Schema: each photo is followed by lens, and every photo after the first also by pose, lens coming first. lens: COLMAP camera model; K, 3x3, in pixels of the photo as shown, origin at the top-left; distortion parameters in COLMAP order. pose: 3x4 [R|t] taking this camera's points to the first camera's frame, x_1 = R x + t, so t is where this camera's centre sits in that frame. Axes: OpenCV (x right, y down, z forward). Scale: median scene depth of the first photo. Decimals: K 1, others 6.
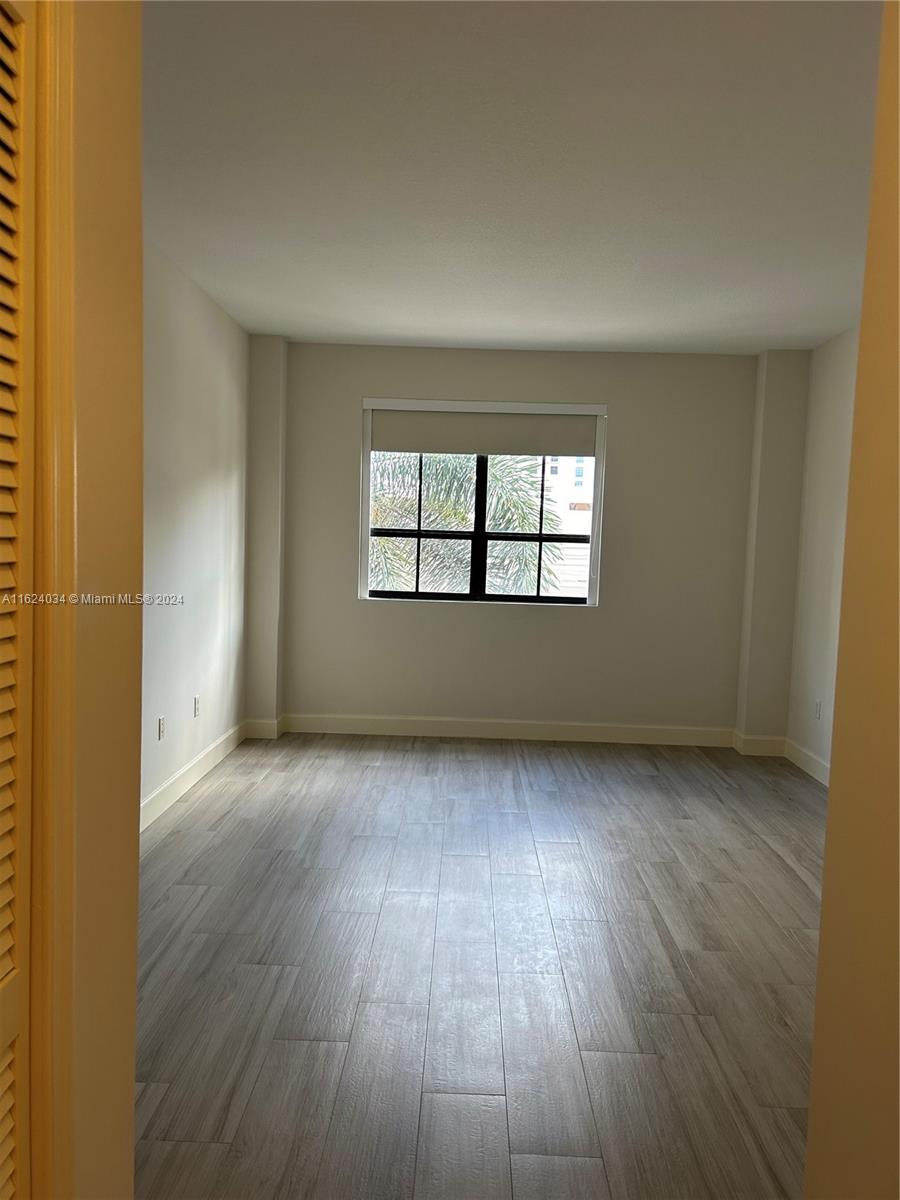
lens RADIAL K [[904.4, 0, 479.0], [0, 904.4, 602.6], [0, 0, 1]] dist [0.030219, -0.042170]
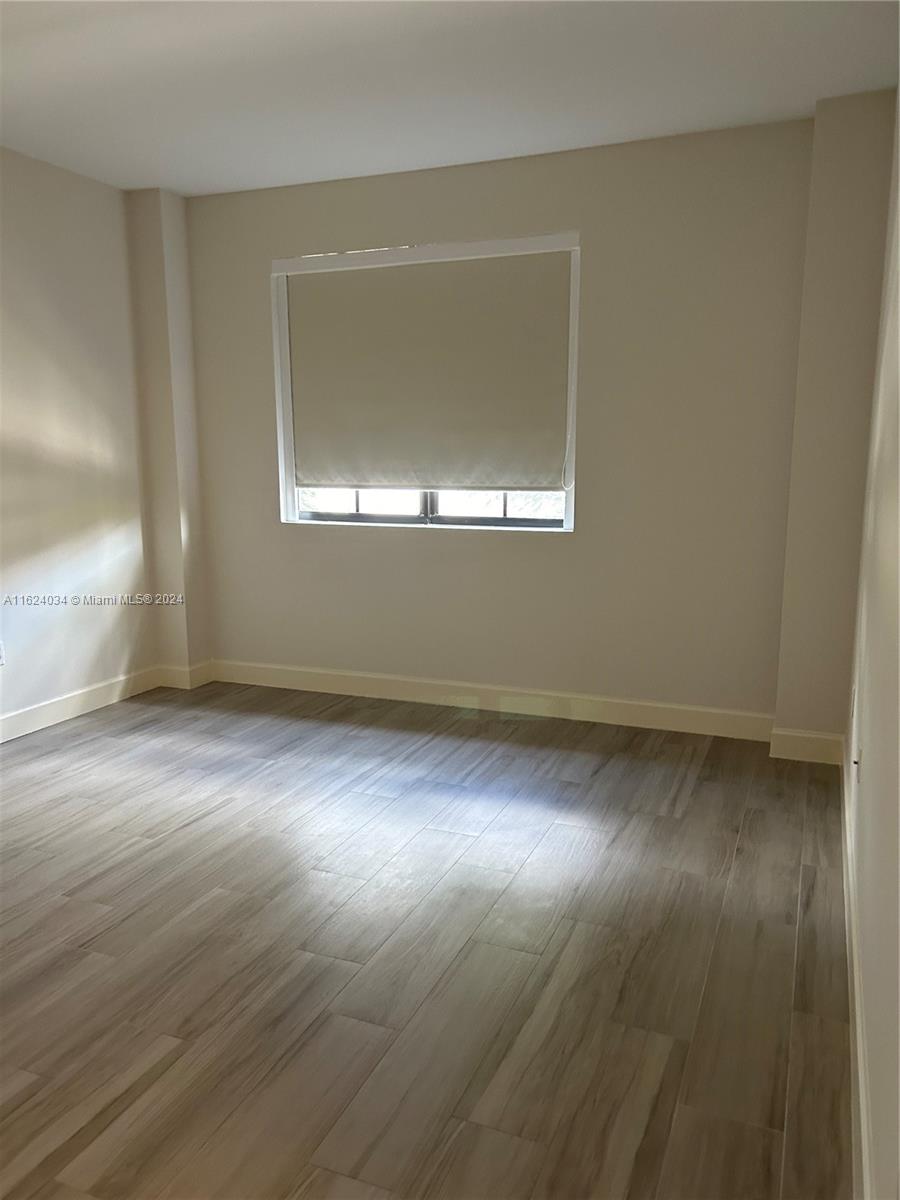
lens RADIAL K [[904.4, 0, 474.6], [0, 904.4, 618.6], [0, 0, 1]] dist [0.030219, -0.042170]
pose [[0.928026, 0.033076, -0.371044, 0.328368], [0.007496, 0.994191, 0.107373, -0.004644], [0.372440, -0.102426, 0.922387, 0.317836]]
